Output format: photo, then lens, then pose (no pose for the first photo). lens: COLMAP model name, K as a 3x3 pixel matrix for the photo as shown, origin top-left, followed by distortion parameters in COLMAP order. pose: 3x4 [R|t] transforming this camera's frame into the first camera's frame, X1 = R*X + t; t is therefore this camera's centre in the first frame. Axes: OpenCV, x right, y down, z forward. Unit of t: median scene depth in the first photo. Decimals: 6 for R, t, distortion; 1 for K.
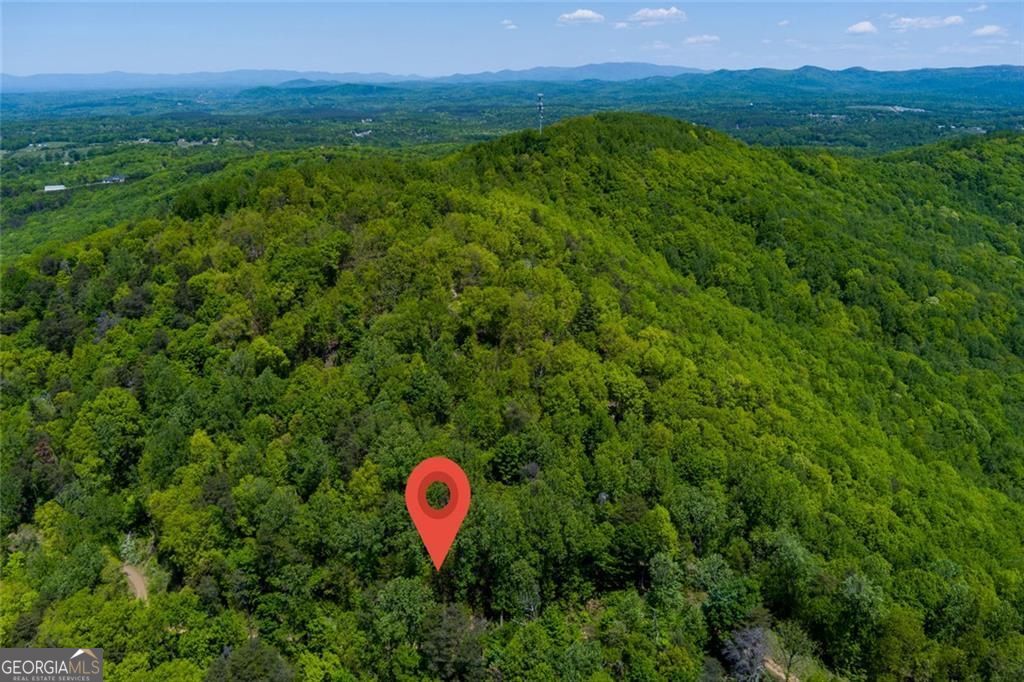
lens RADIAL K [[837.7, 0, 511.2], [0, 837.7, 341.0], [0, 0, 1]] dist [-0.076488, 0.021475]
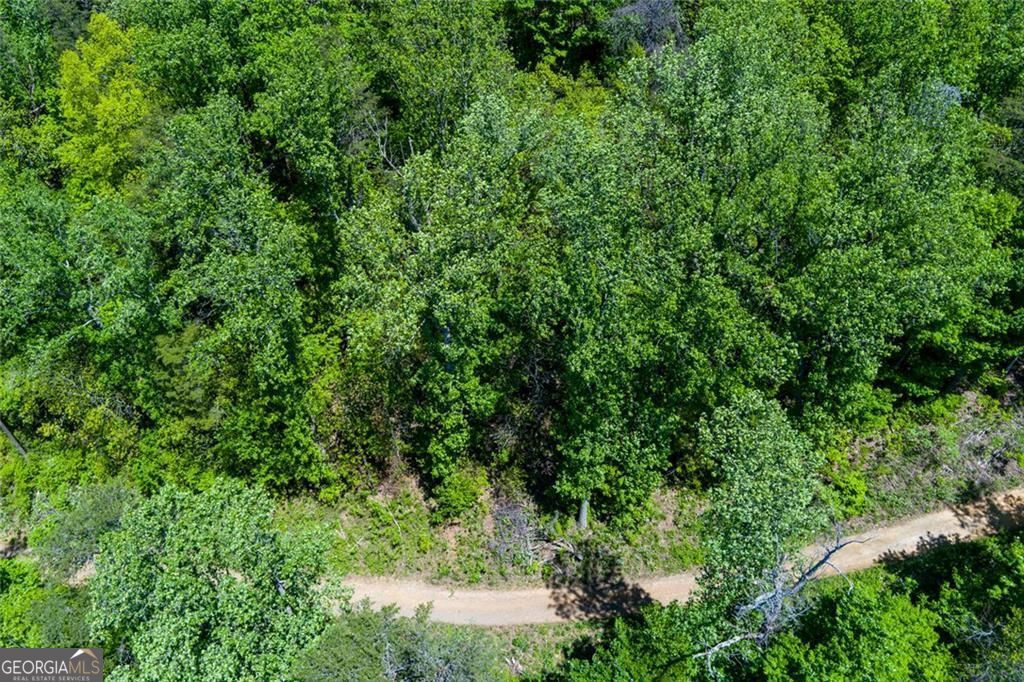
lens RADIAL K [[837.7, 0, 513.4], [0, 837.7, 340.1], [0, 0, 1]] dist [-0.076488, 0.021475]
pose [[0.998722, -0.046660, 0.019401, -0.041304], [0.034337, 0.908308, 0.416891, 0.148913], [-0.037074, -0.415692, 0.908749, 0.749250]]
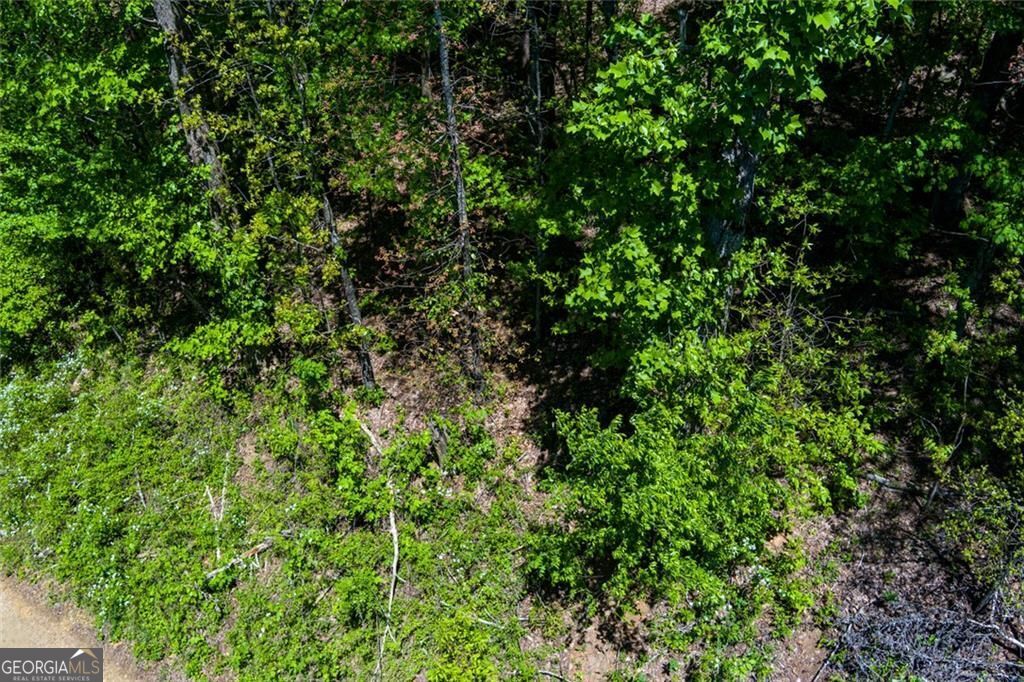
lens RADIAL K [[837.7, 0, 512.6], [0, 837.7, 340.4], [0, 0, 1]] dist [-0.076488, 0.021475]
pose [[0.944853, 0.207833, -0.253096, -0.058583], [-0.096230, 0.914903, 0.392037, 0.315837], [0.313037, -0.346061, 0.884449, 0.979312]]
